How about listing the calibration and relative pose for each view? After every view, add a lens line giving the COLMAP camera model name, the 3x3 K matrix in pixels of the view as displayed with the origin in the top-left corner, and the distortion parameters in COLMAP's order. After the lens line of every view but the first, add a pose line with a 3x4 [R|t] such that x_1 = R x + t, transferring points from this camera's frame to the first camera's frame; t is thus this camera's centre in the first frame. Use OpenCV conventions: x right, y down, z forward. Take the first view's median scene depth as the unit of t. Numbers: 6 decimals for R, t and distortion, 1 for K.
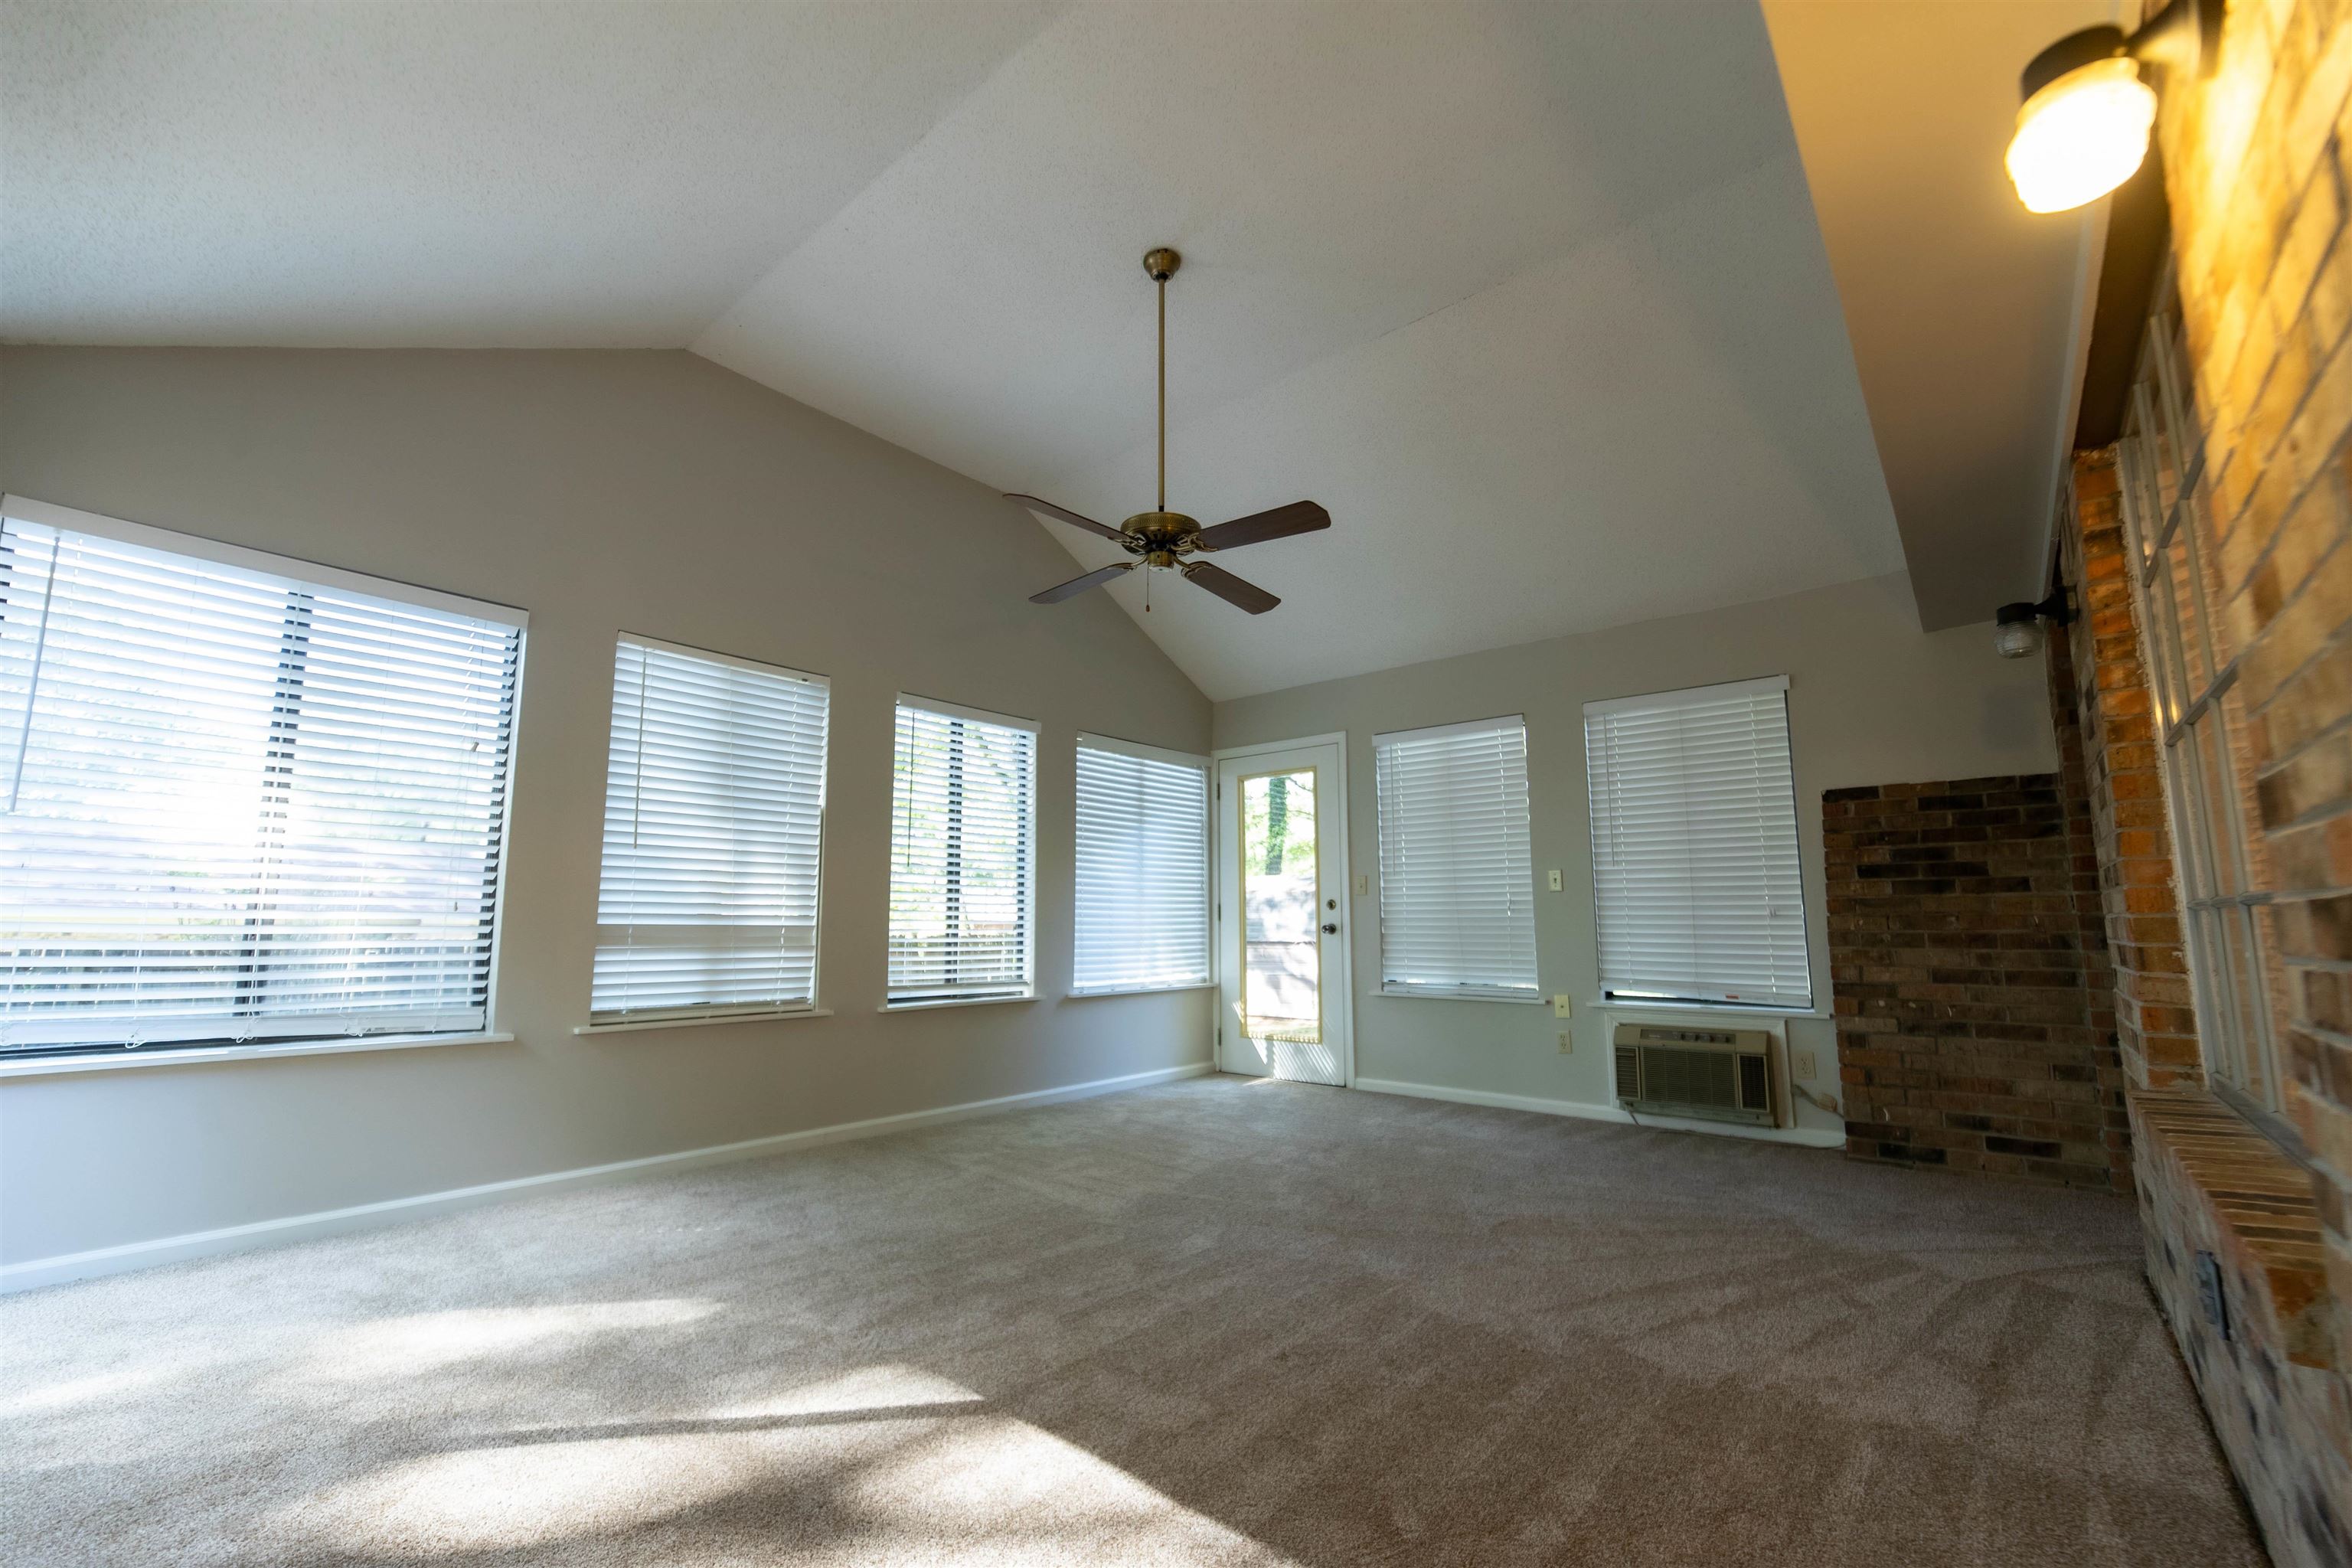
lens RADIAL K [[962.4, 0, 1182.6], [0, 962.4, 805.0], [0, 0, 1]] dist [-0.001290, 0.000034]
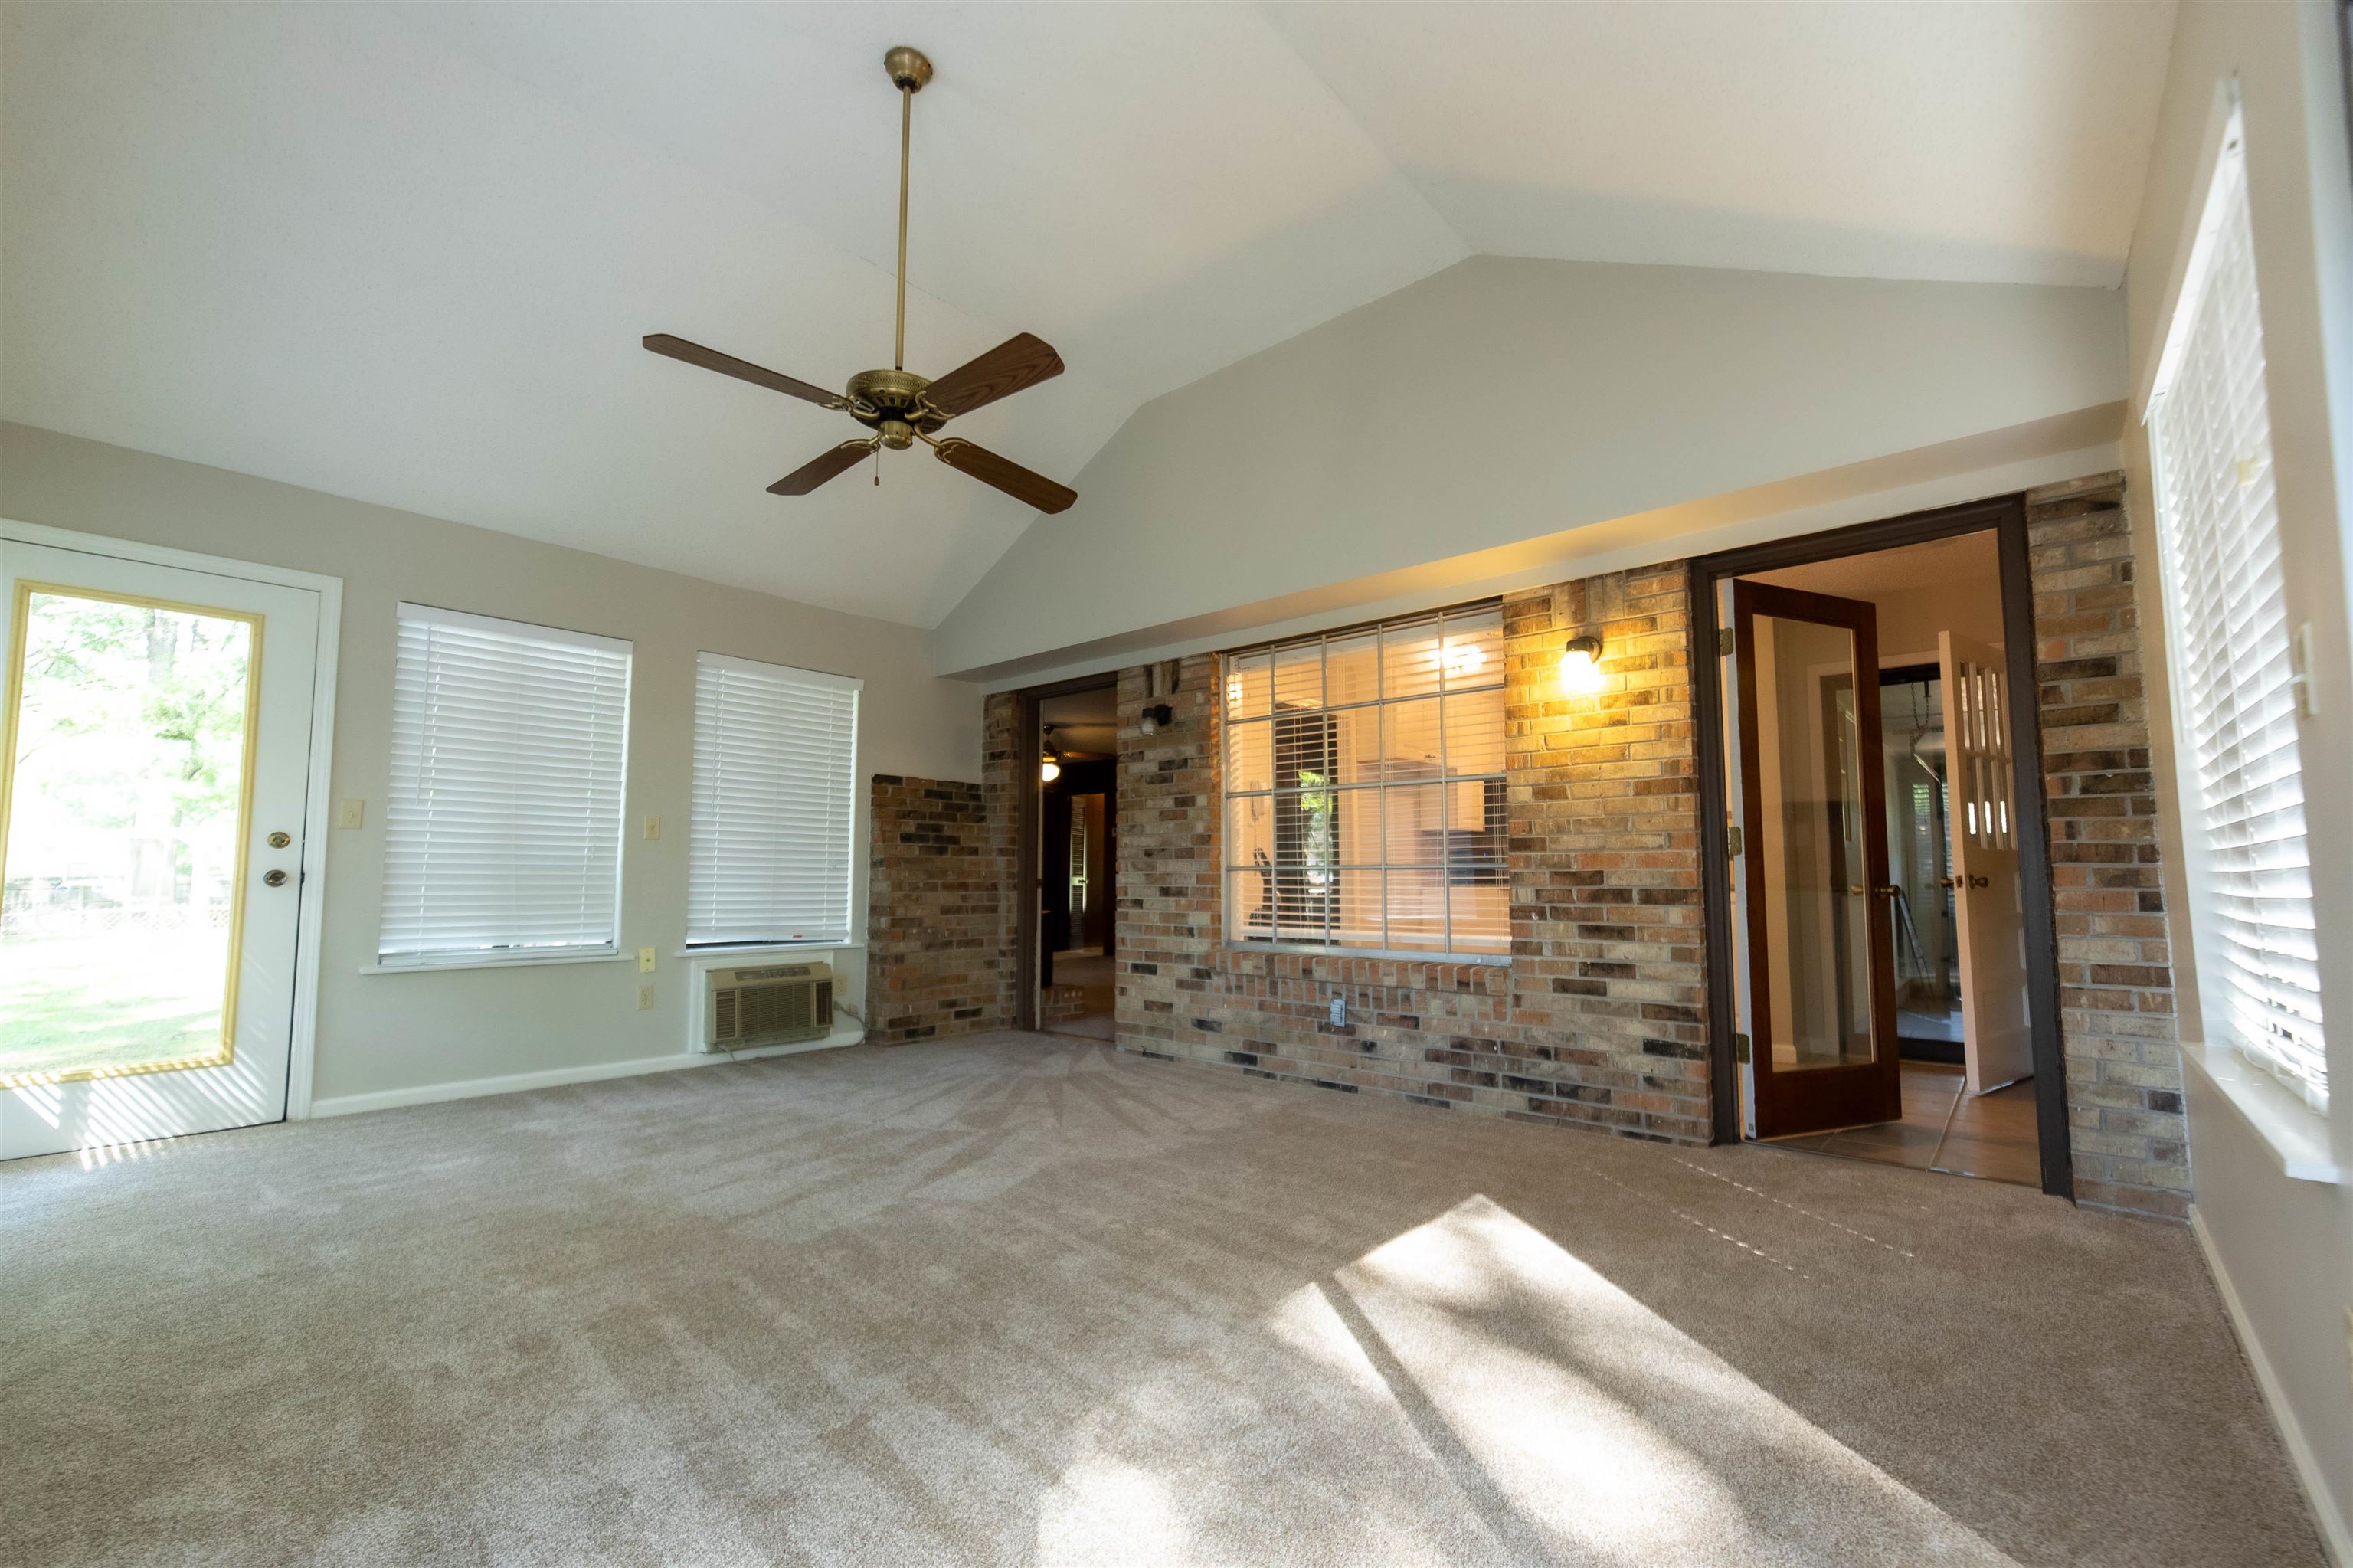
lens RADIAL K [[962.8, 0, 1183.1], [0, 962.8, 805.0], [0, 0, 1]] dist [-0.001290, 0.000034]
pose [[0.021944, 0.075847, 0.996878, -0.680429], [-0.129275, 0.988962, -0.072399, 0.072312], [-0.991366, -0.127283, 0.031507, 0.573601]]
